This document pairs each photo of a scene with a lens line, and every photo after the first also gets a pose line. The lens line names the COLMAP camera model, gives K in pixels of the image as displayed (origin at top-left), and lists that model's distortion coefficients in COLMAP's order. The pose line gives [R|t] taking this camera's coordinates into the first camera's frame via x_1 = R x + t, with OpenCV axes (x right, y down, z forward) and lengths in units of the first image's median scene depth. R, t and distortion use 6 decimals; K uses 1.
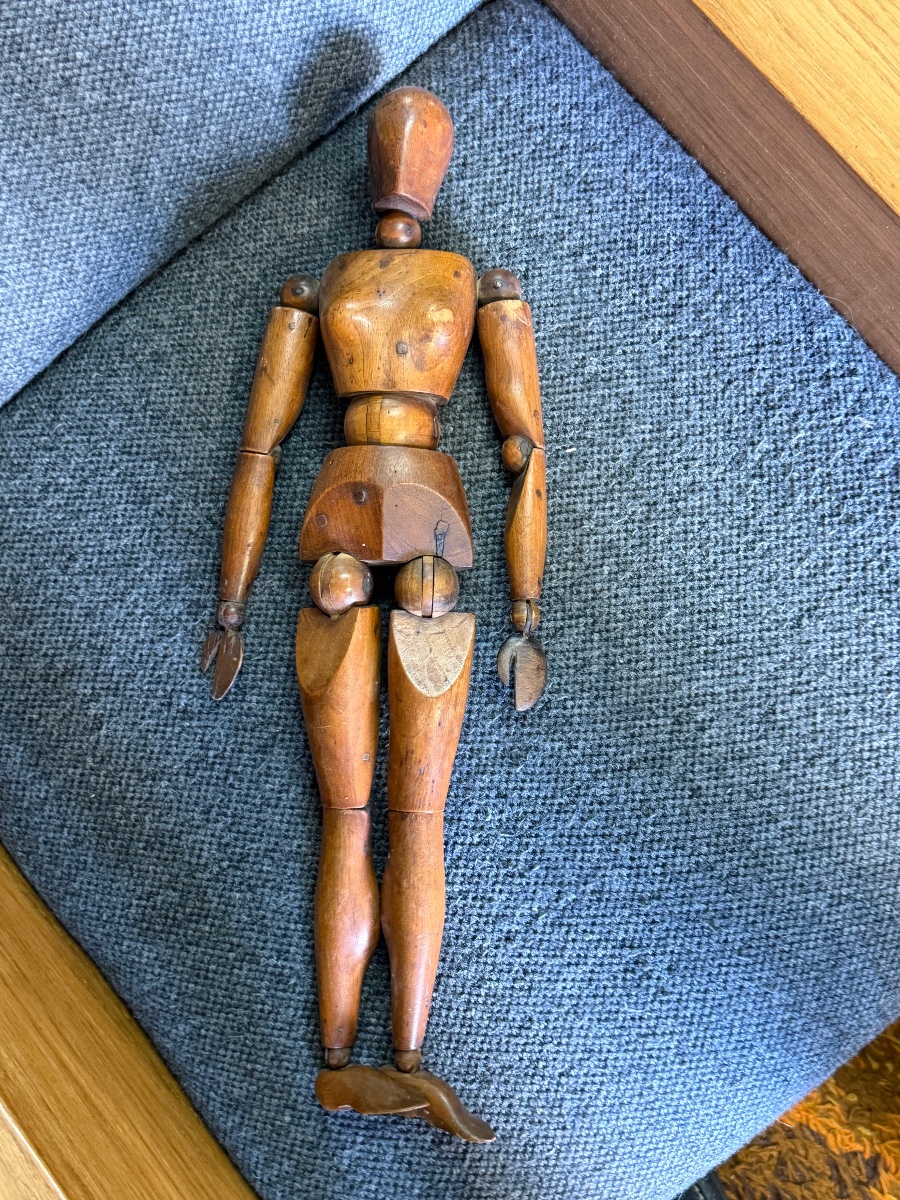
lens RADIAL K [[1595.4, 0, 438.0], [0, 1595.4, 624.5], [0, 0, 1]] dist [0.071376, 0.000000]
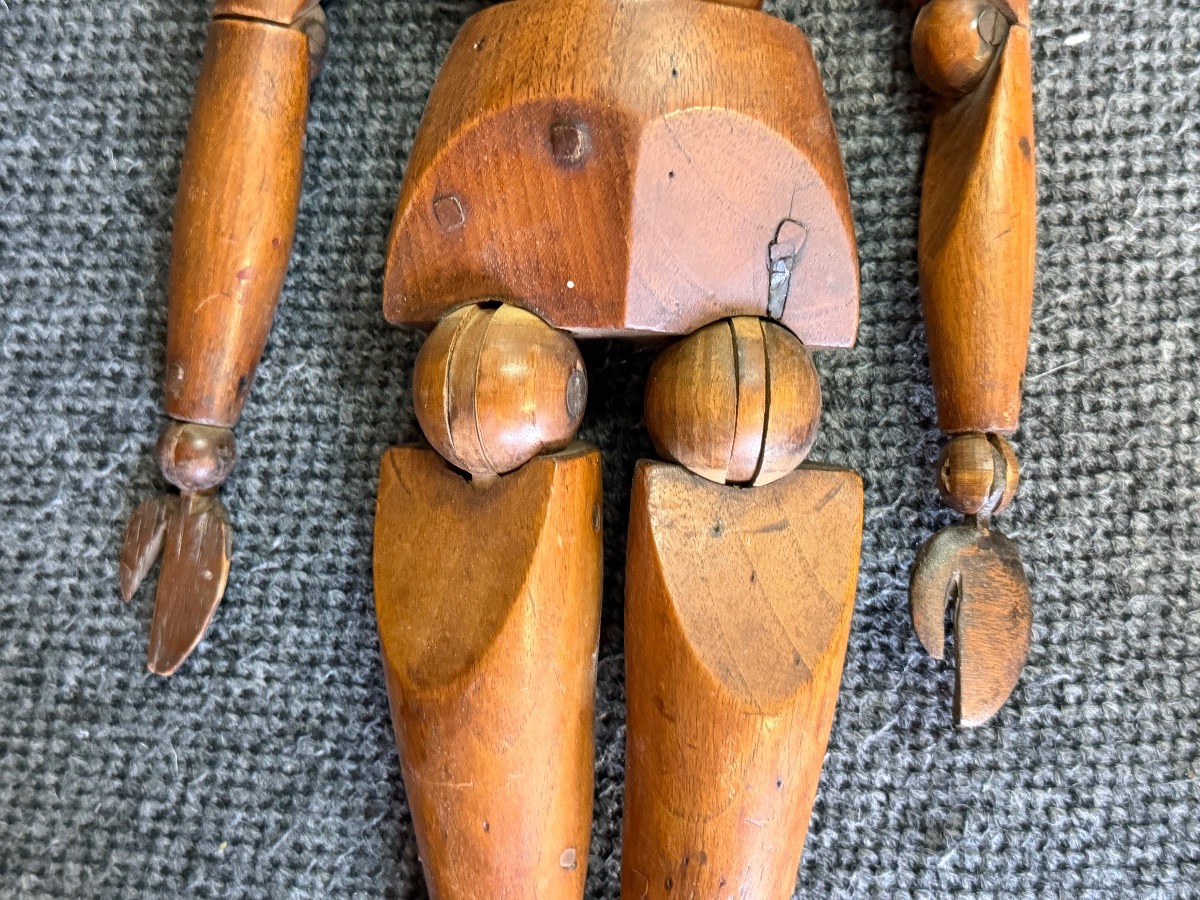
lens RADIAL K [[1595.4, 0, 596.6], [0, 1595.4, 469.1], [0, 0, 1]] dist [0.071376, 0.000000]
pose [[0.995099, 0.002312, 0.098854, -0.073248], [-0.011929, 0.995232, 0.096806, -0.041989], [-0.098159, -0.097511, 0.990382, 0.619856]]
